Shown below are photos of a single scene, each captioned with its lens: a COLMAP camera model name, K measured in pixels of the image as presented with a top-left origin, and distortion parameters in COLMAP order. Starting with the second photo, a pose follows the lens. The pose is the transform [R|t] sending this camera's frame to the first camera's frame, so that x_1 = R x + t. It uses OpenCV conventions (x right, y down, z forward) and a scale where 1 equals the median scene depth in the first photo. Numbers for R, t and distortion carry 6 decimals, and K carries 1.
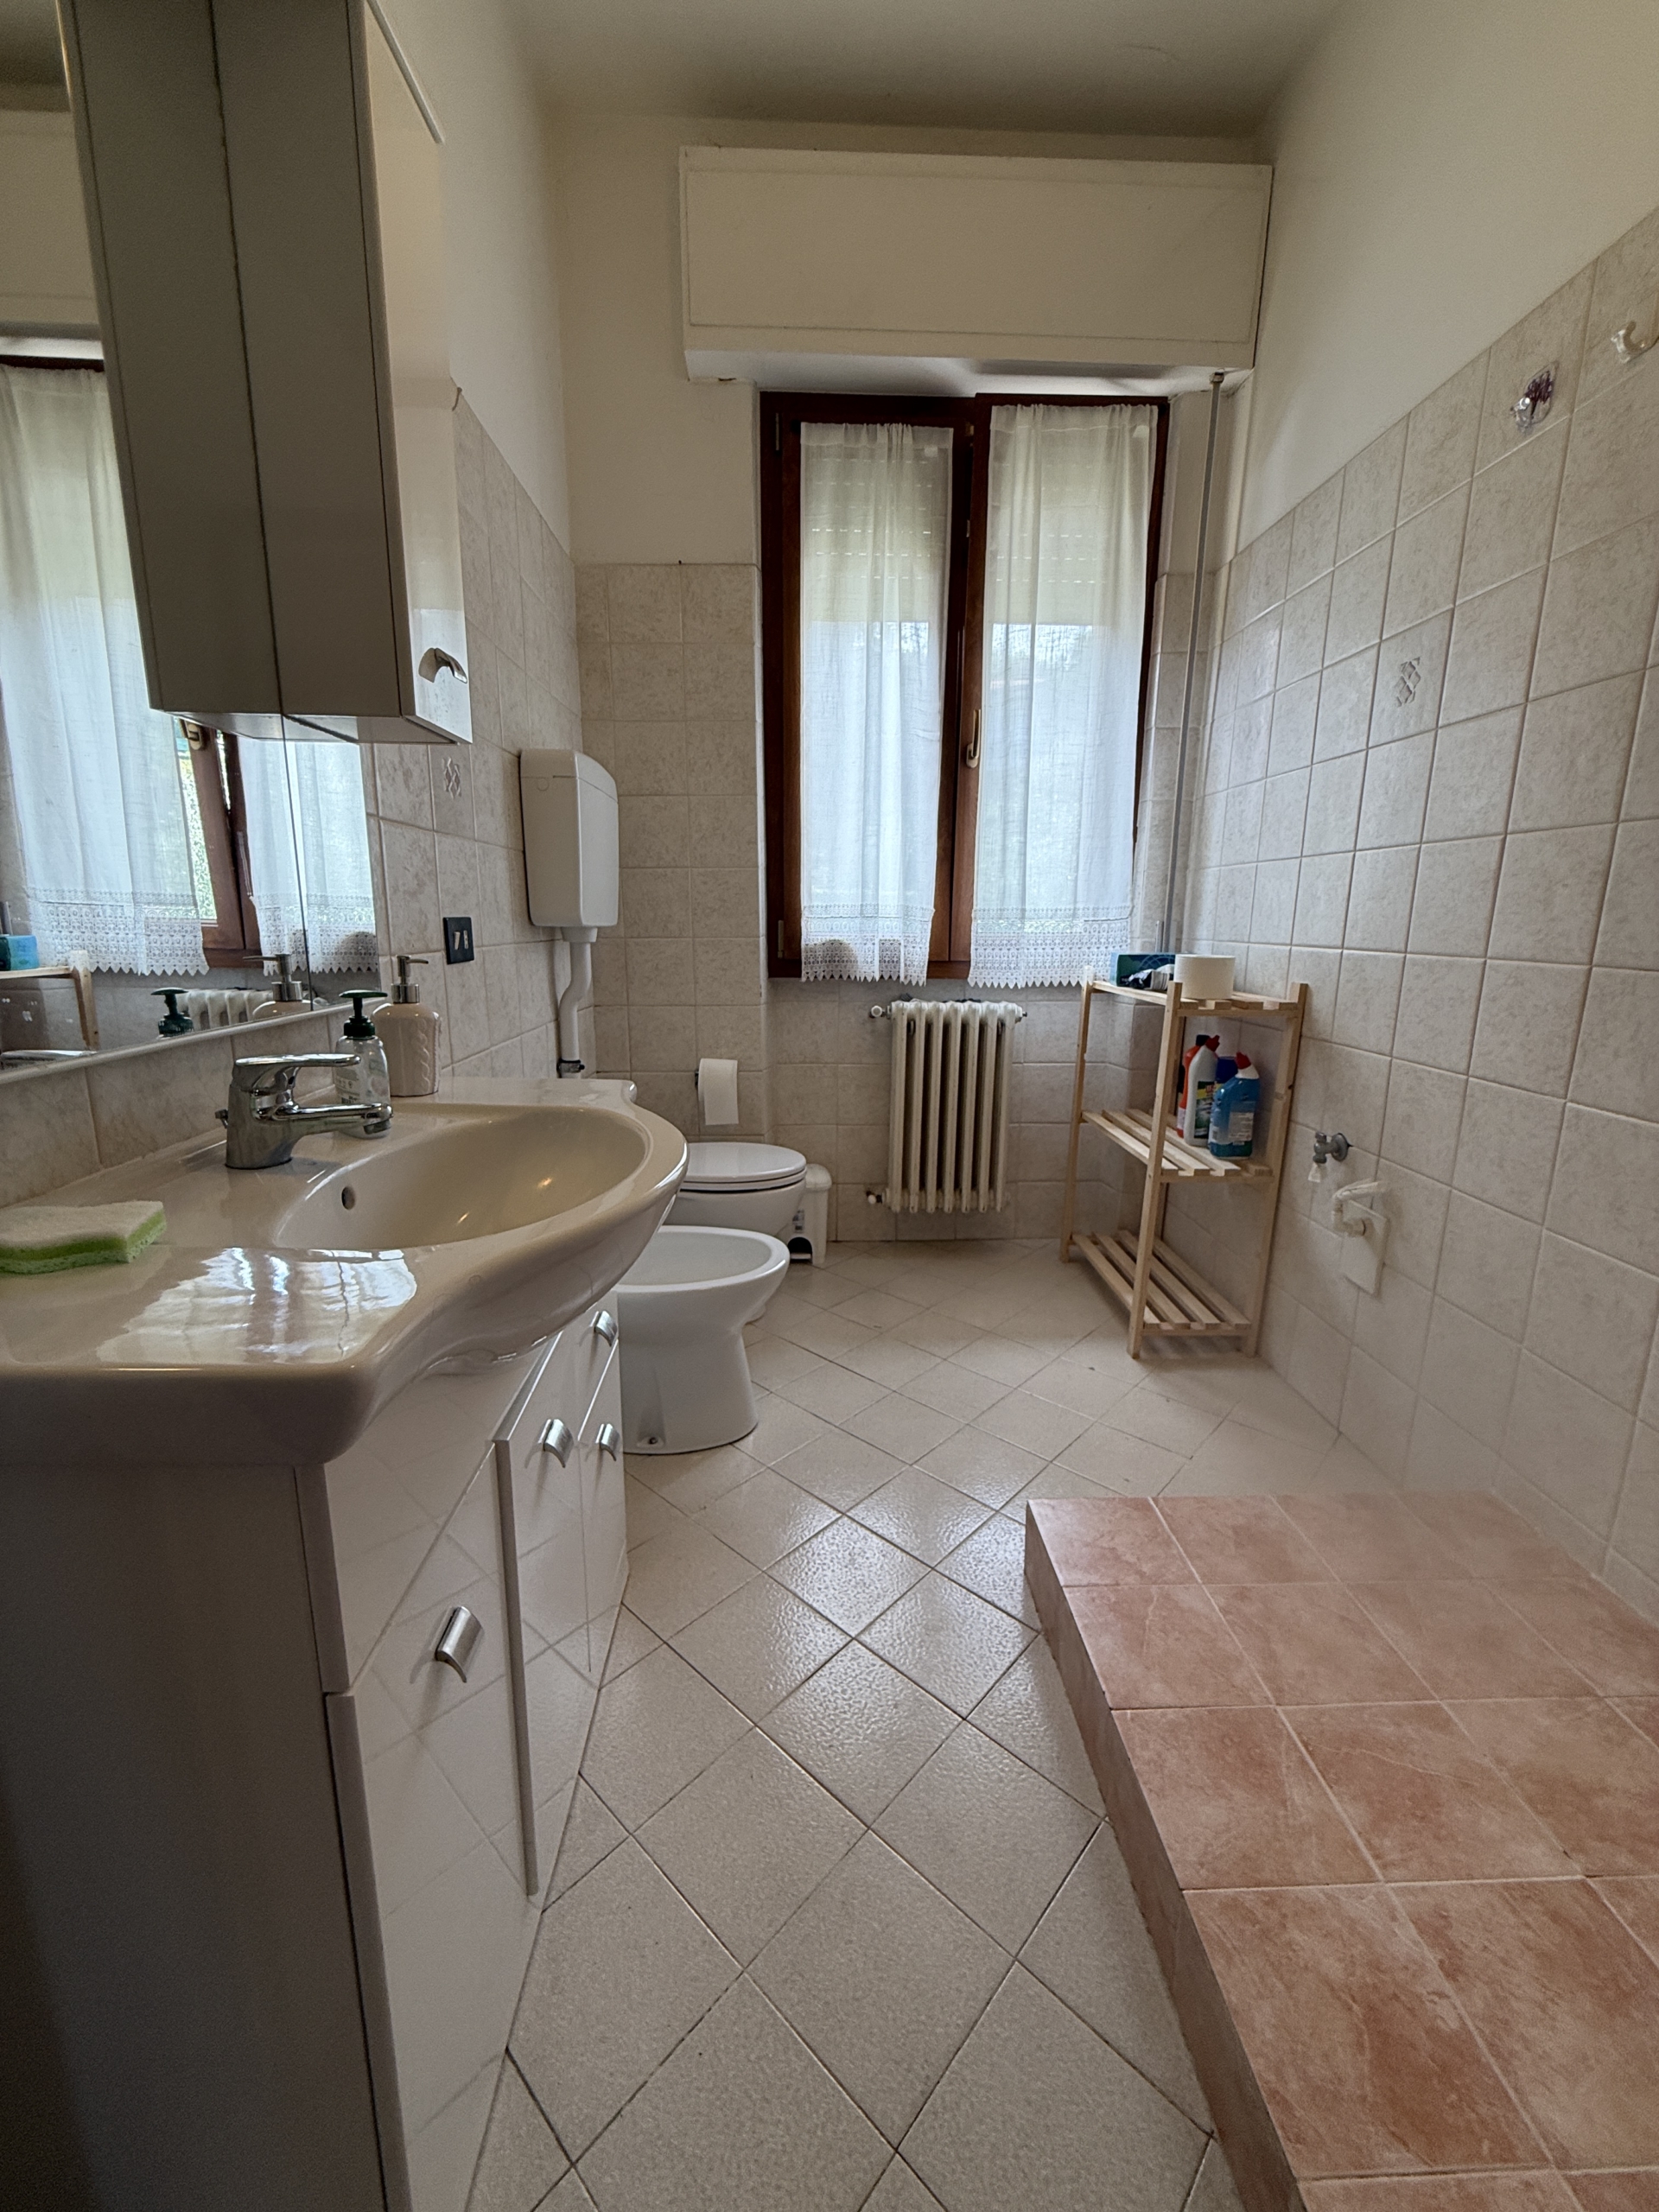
lens RADIAL K [[883.8, 0, 827.6], [0, 883.8, 1101.6], [0, 0, 1]] dist [0.000426, -0.000203]
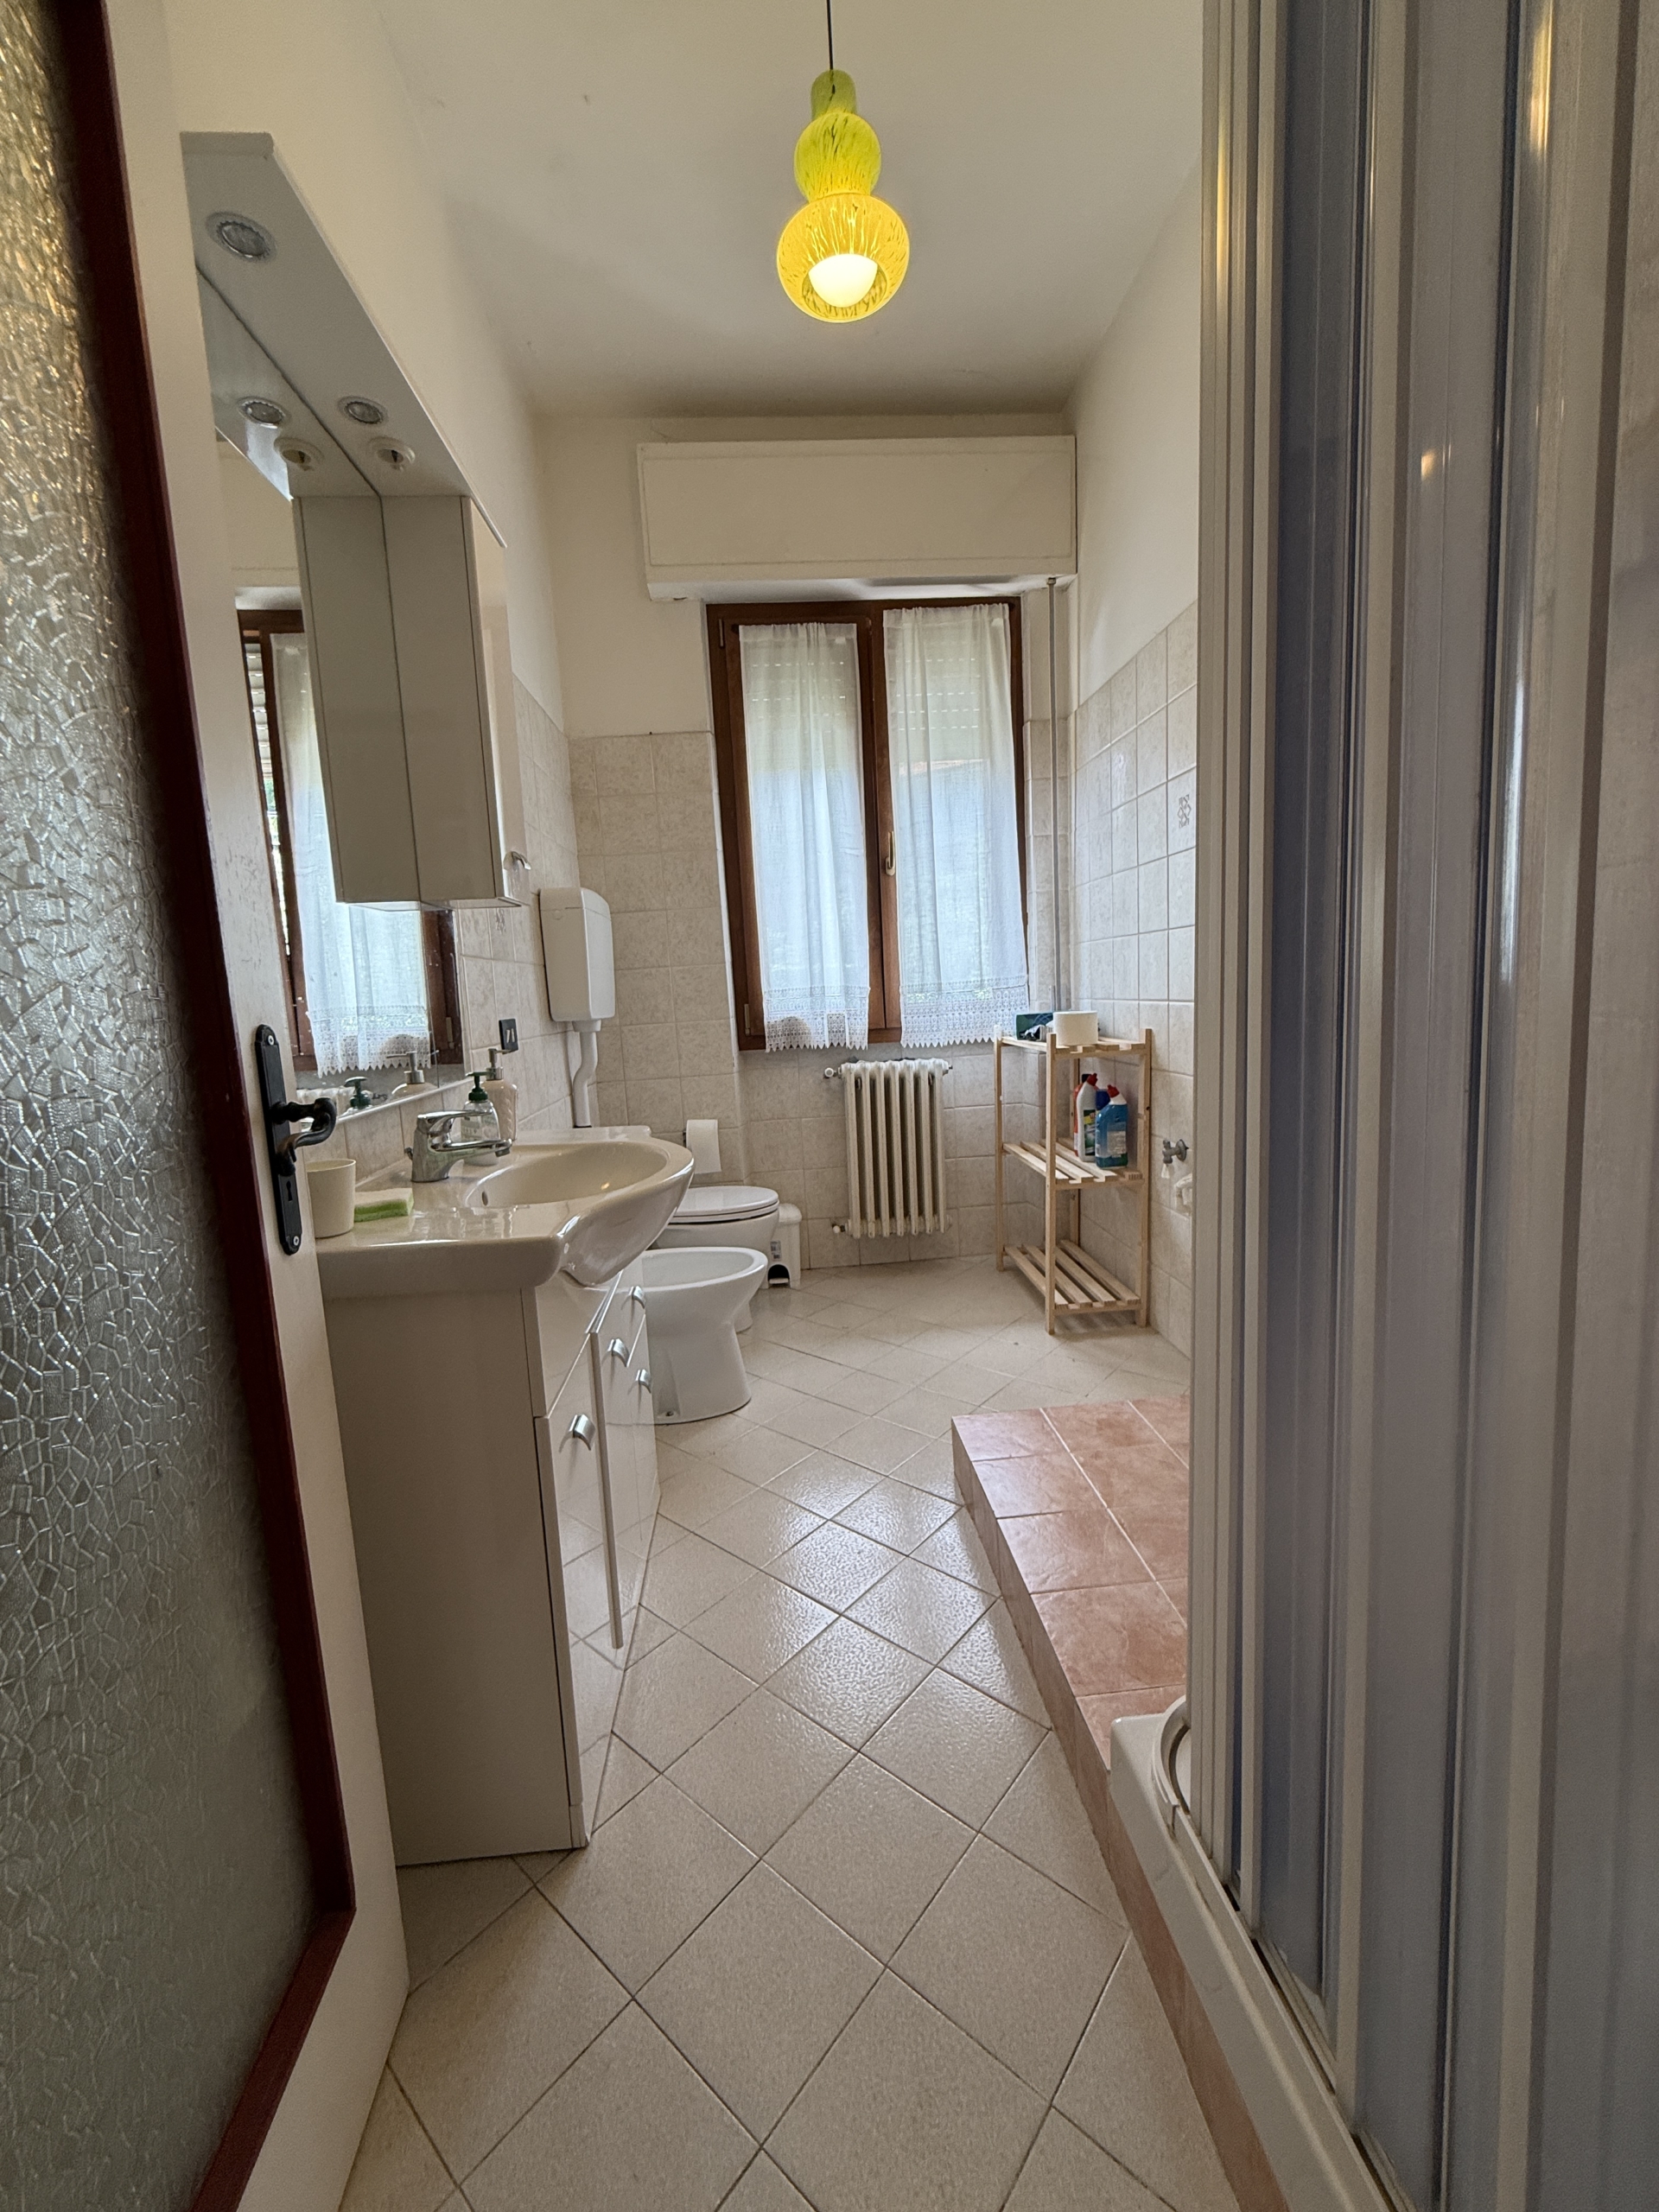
lens RADIAL K [[883.8, 0, 827.6], [0, 883.8, 1101.6], [0, 0, 1]] dist [0.000426, -0.000203]
pose [[0.997479, -0.064472, 0.029635, 0.016269], [0.066657, 0.994577, -0.079836, 0.038966], [-0.024327, 0.081610, 0.996367, -0.236718]]
